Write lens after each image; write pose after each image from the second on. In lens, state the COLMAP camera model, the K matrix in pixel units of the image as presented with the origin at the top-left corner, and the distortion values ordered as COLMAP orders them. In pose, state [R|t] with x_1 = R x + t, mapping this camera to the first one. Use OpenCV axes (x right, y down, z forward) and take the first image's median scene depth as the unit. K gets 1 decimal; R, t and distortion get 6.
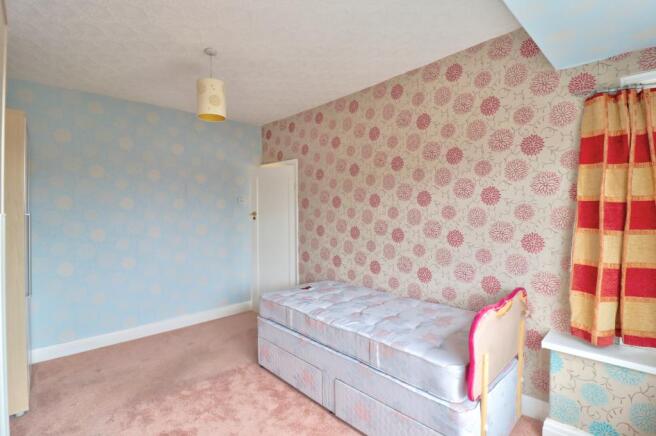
lens RADIAL K [[310.7, 0, 332.3], [0, 310.7, 217.7], [0, 0, 1]] dist [0.000192, -0.010815]
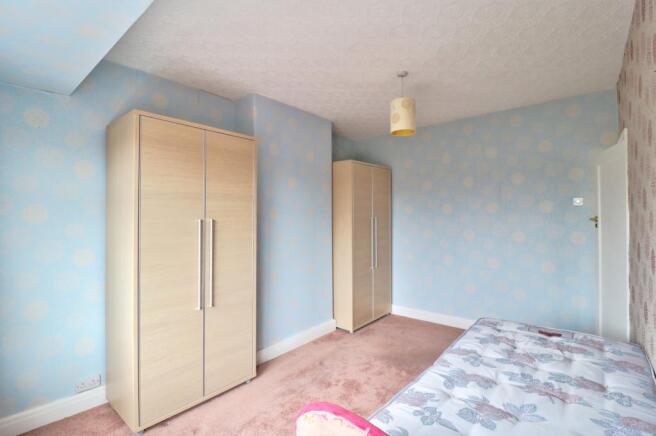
lens RADIAL K [[310.7, 0, 331.7], [0, 310.7, 216.3], [0, 0, 1]] dist [0.000192, -0.010815]
pose [[0.130445, 0.007047, -0.991431, 0.449182], [-0.014219, 0.999885, 0.005236, -0.017741], [0.991354, 0.013414, 0.130530, 0.402577]]
